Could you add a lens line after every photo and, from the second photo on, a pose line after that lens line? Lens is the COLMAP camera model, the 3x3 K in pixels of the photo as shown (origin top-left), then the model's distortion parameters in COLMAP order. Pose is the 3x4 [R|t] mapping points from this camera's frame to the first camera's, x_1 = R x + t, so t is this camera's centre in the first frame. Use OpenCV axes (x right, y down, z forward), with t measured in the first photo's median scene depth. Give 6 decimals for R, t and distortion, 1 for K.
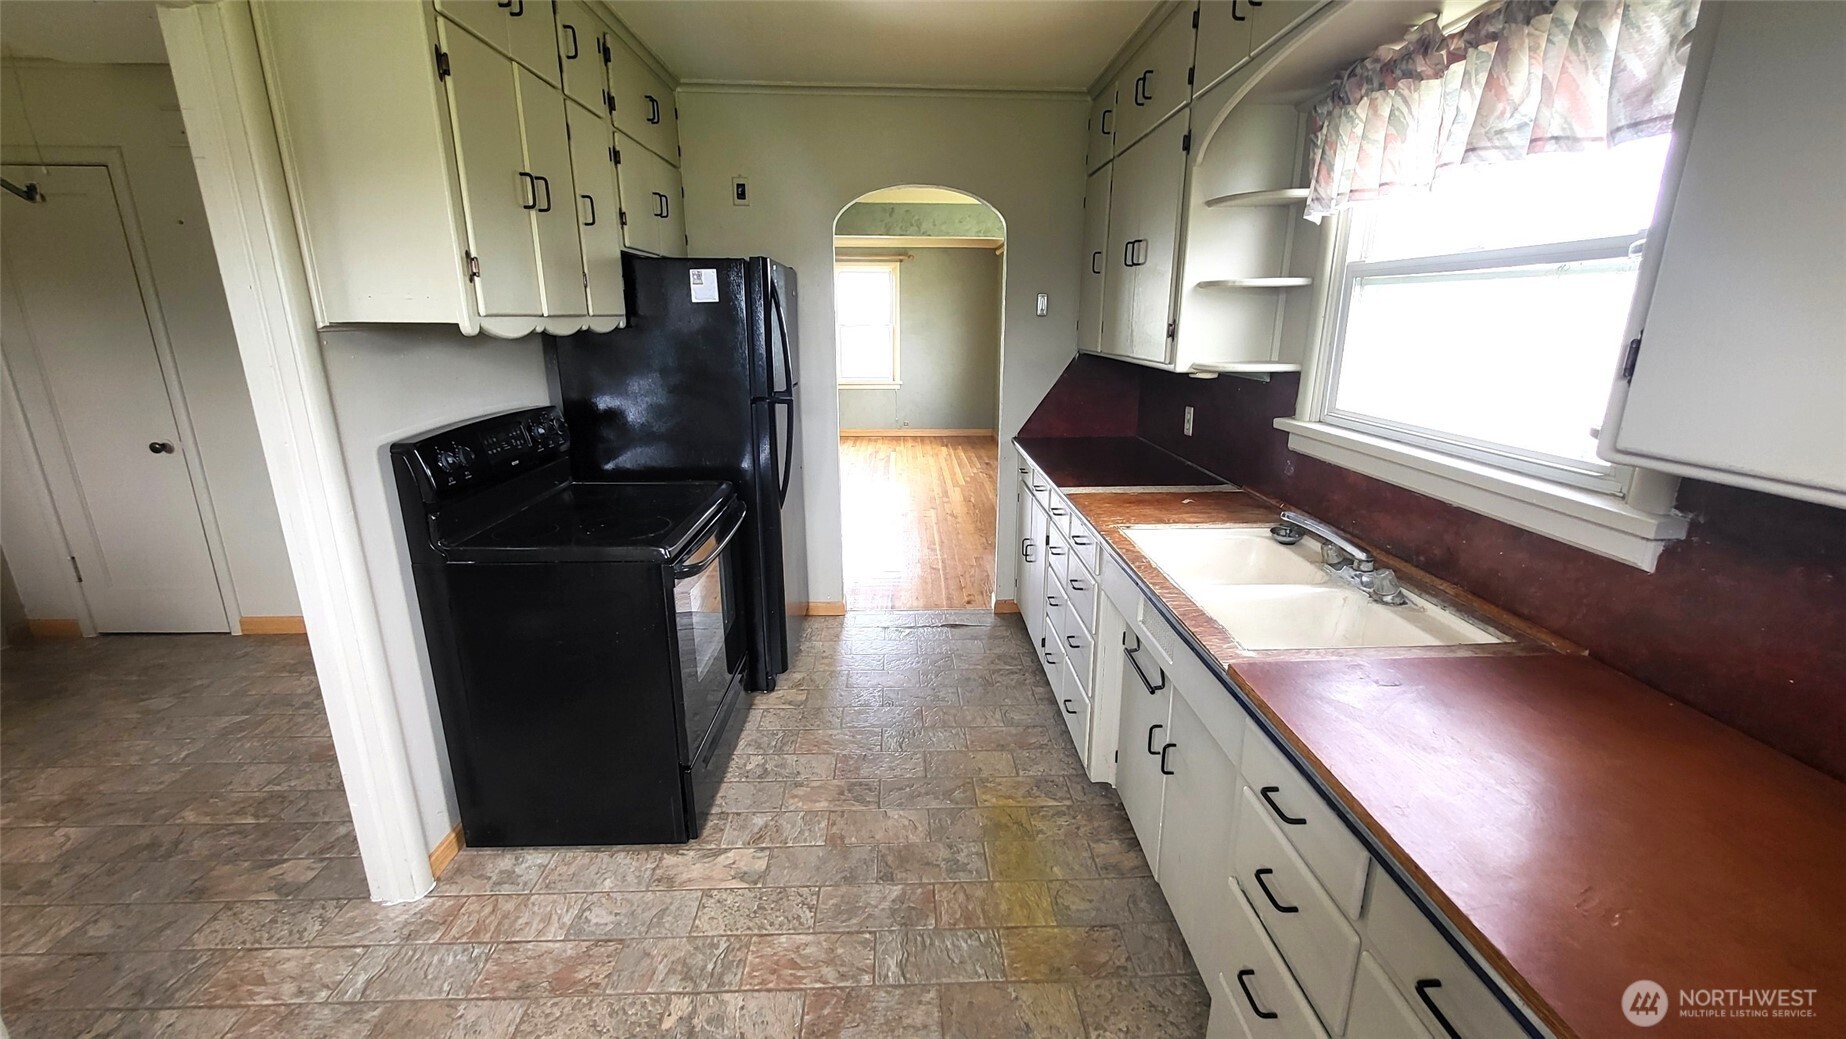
lens RADIAL K [[767.2, 0, 921.7], [0, 767.2, 520.7], [0, 0, 1]] dist [-0.002410, -0.000635]
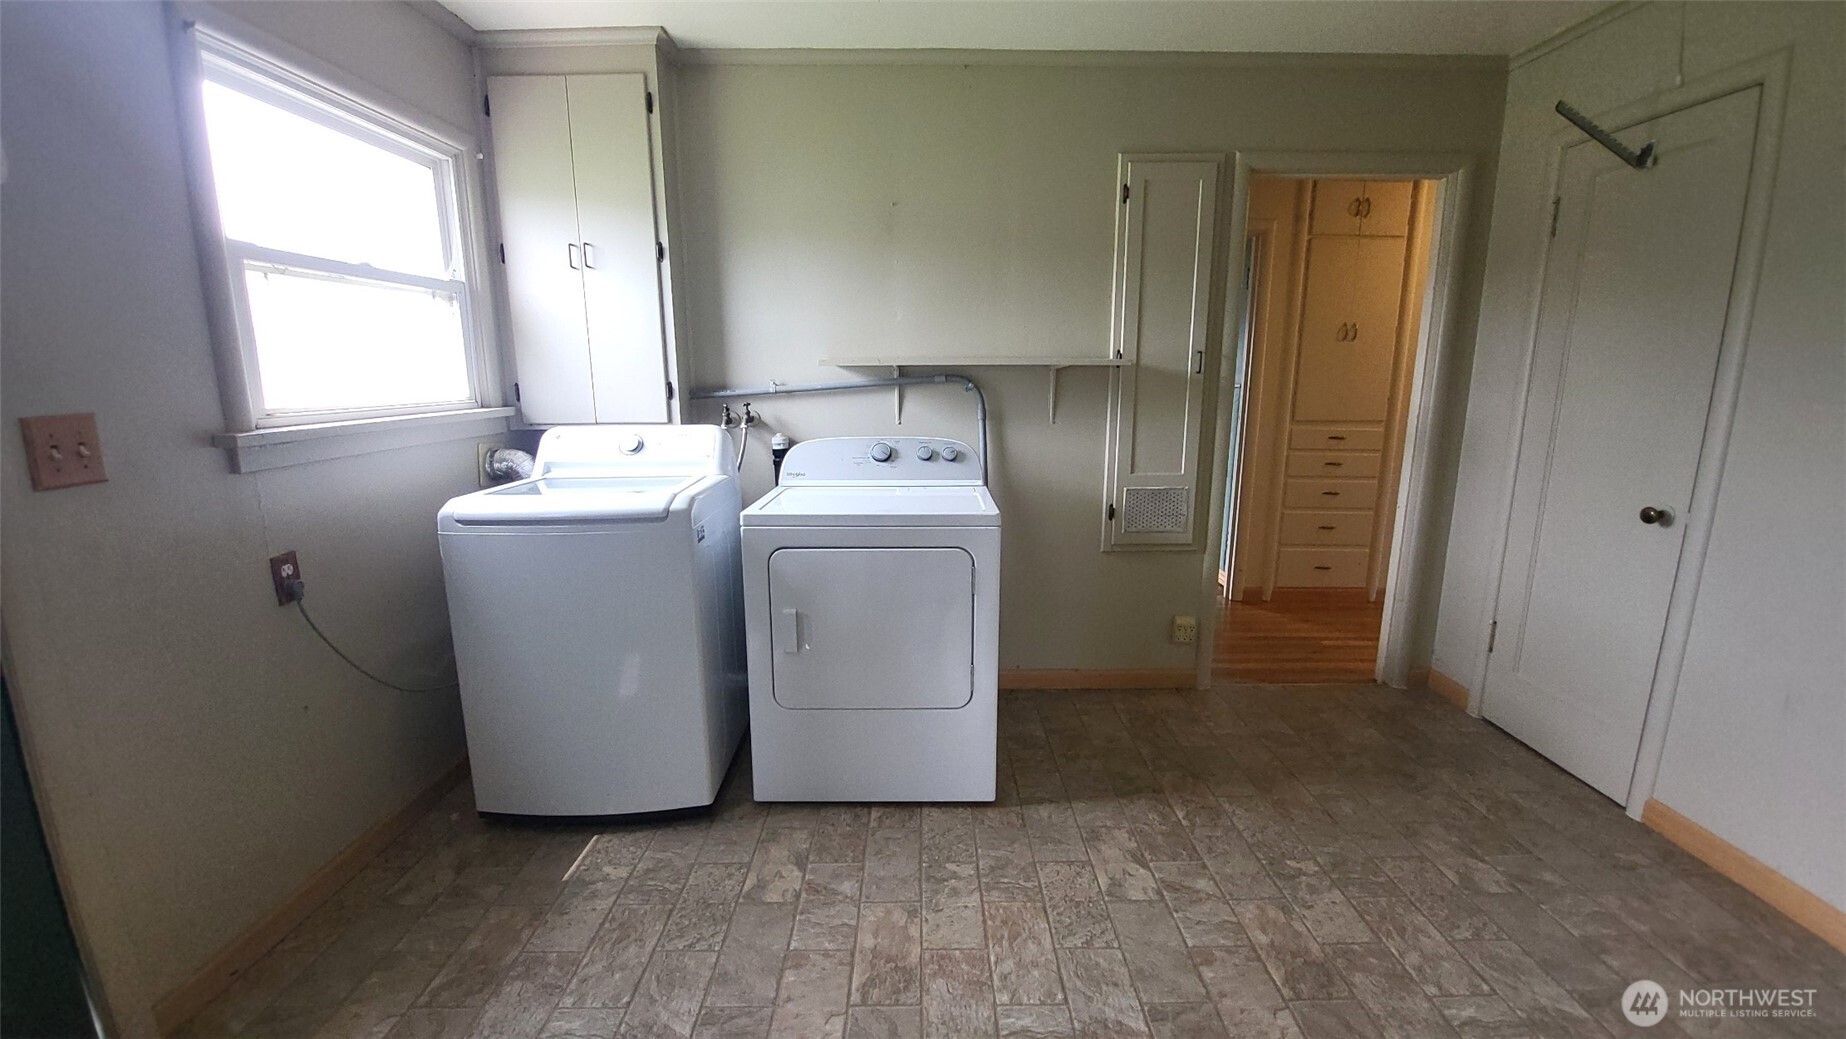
lens RADIAL K [[712.1, 0, 918.8], [0, 712.1, 531.5], [0, 0, 1]] dist [0.000013, -0.007032]
pose [[-0.019112, 0.213991, -0.976649, -0.205623], [-0.256050, 0.943203, 0.211674, -0.034690], [0.966475, 0.254116, 0.036766, 0.191221]]
